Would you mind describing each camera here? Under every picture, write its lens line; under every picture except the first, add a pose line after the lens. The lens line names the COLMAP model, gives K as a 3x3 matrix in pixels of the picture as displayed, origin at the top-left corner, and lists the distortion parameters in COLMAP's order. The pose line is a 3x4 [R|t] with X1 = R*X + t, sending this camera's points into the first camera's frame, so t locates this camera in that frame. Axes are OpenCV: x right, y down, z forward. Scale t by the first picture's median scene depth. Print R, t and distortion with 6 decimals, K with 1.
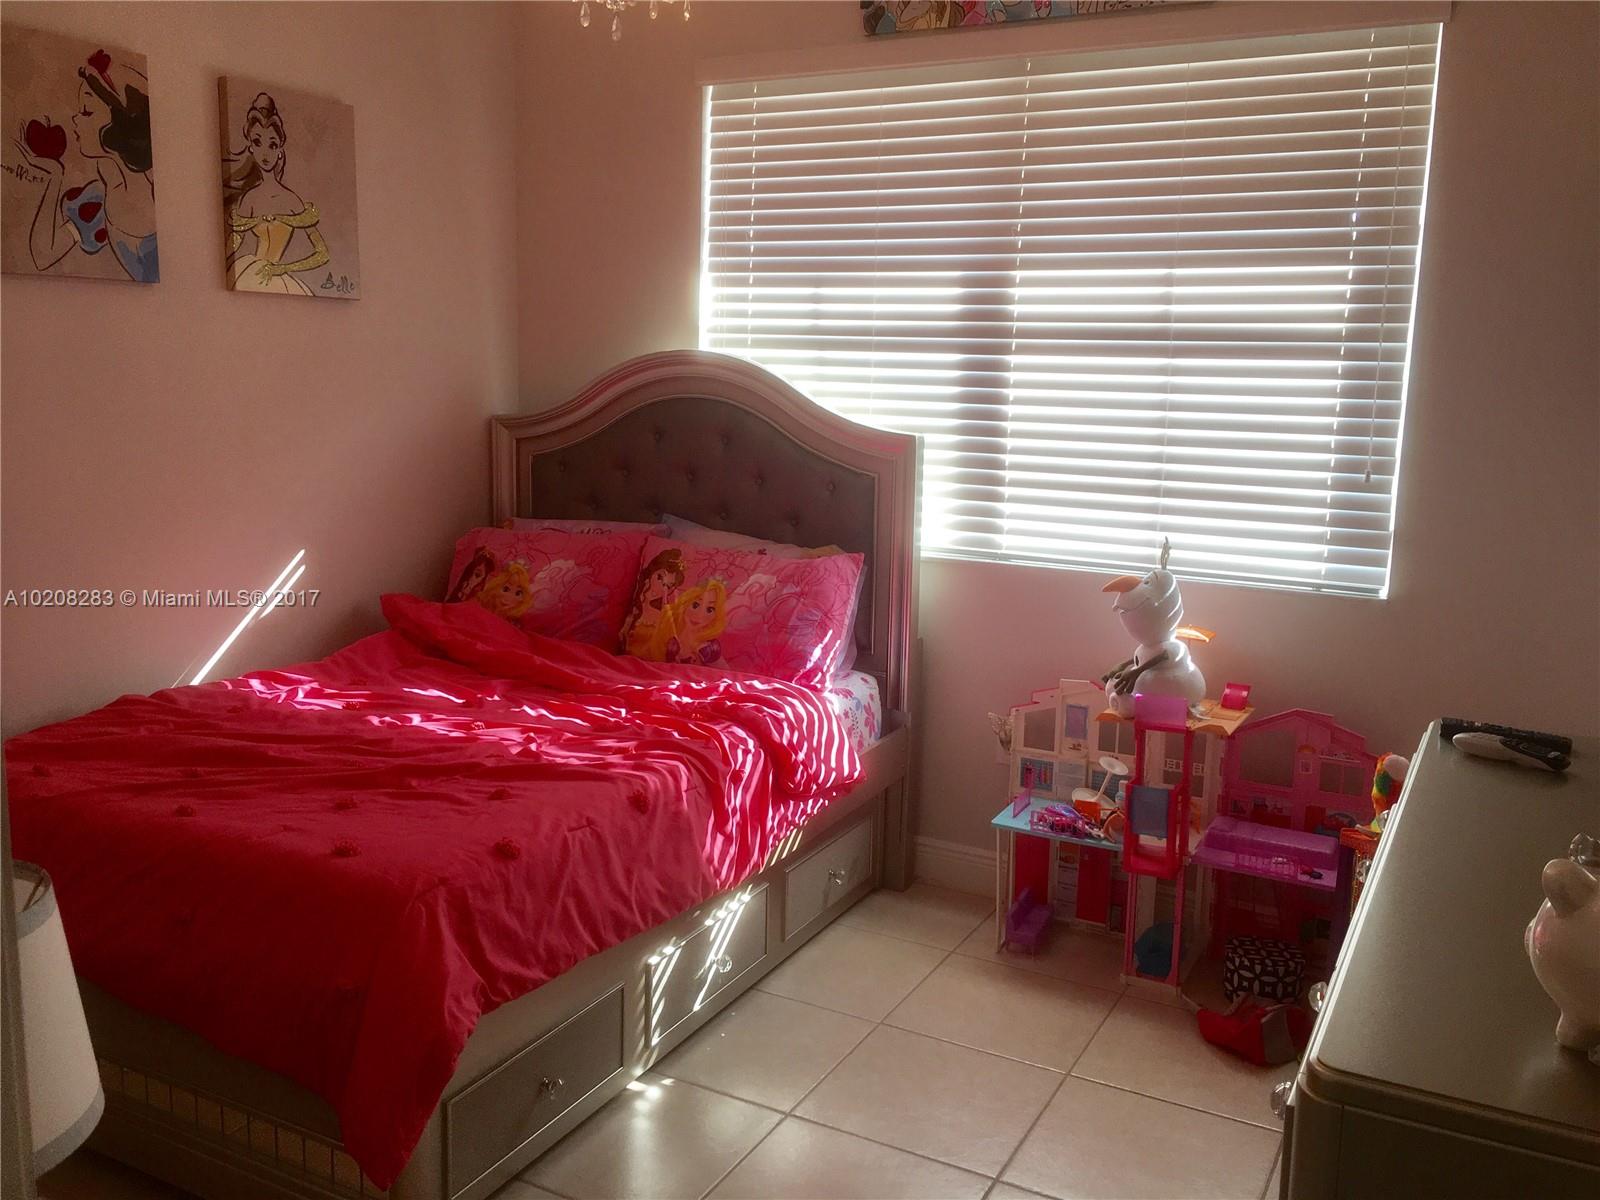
lens RADIAL K [[1363.5, 0, 791.5], [0, 1363.5, 573.5], [0, 0, 1]] dist [0.072085, -0.084285]
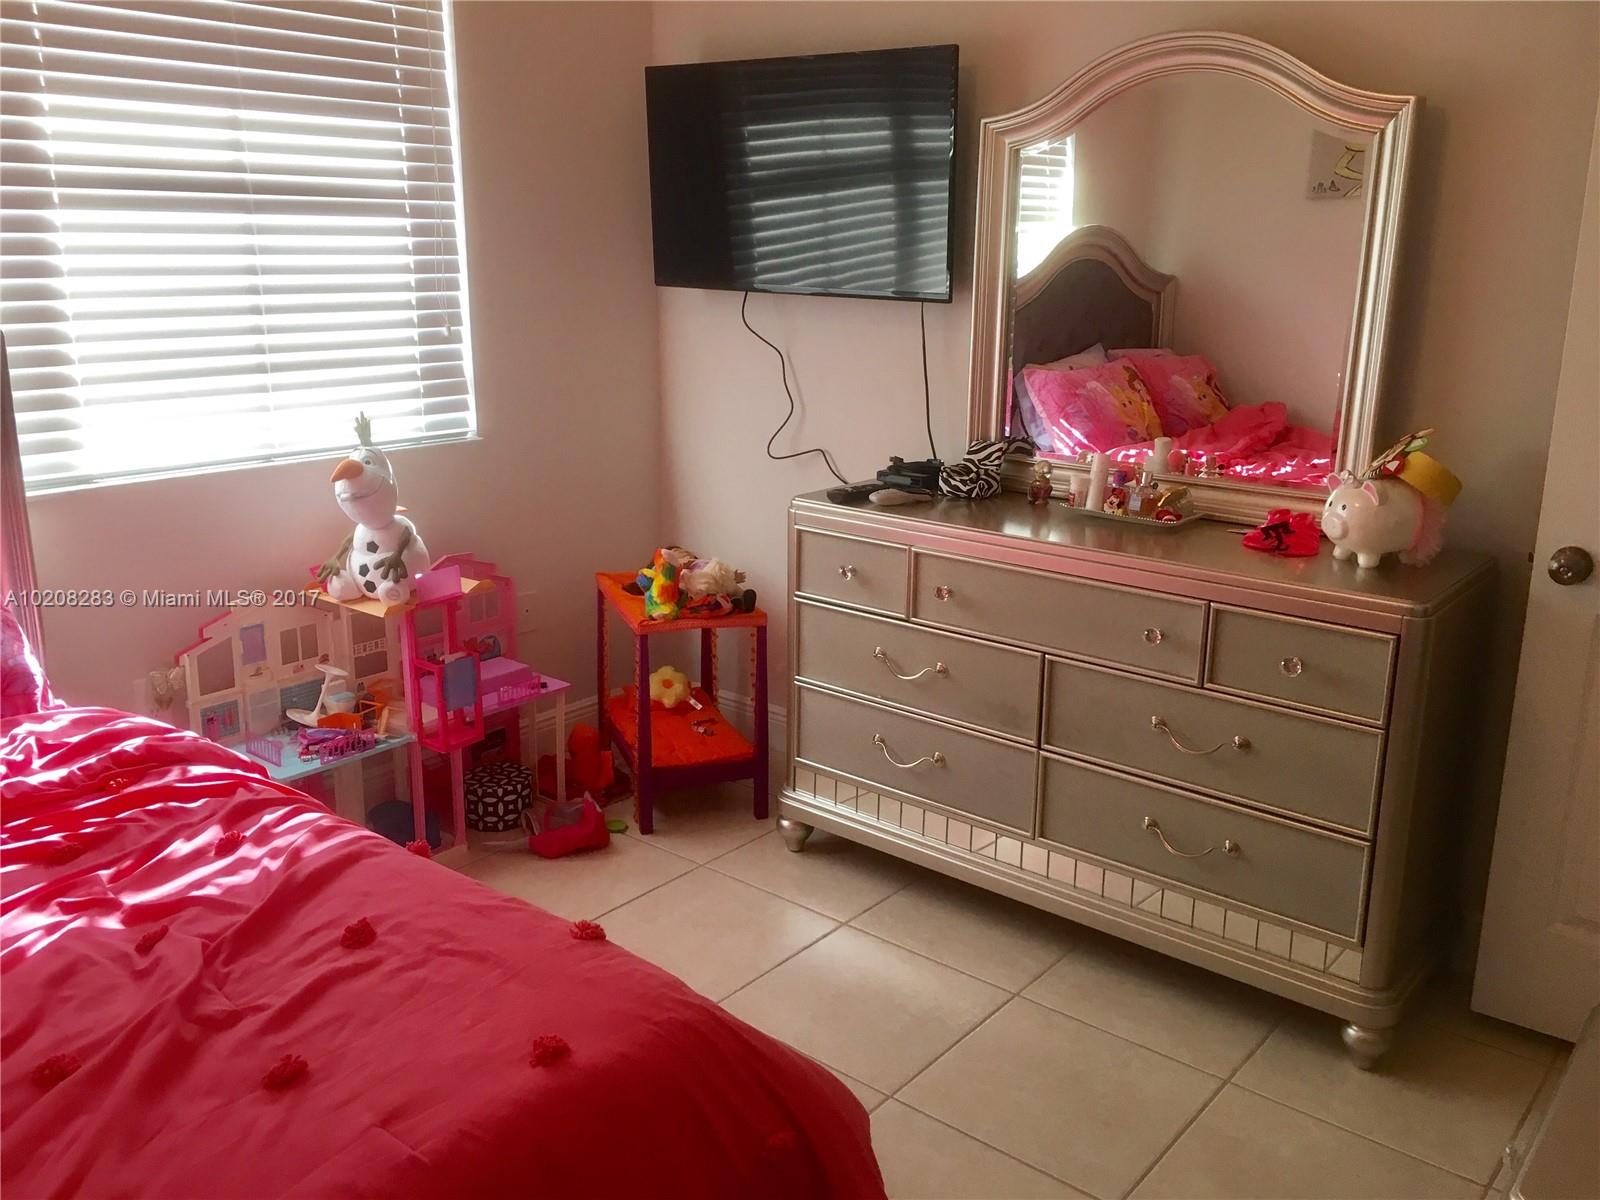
lens RADIAL K [[1363.5, 0, 791.5], [0, 1363.5, 573.5], [0, 0, 1]] dist [0.072085, -0.084285]
pose [[0.208111, -0.259072, 0.943171, -0.583325], [0.142548, 0.962022, 0.232796, -0.097820], [-0.967662, 0.086000, 0.237138, 0.503015]]
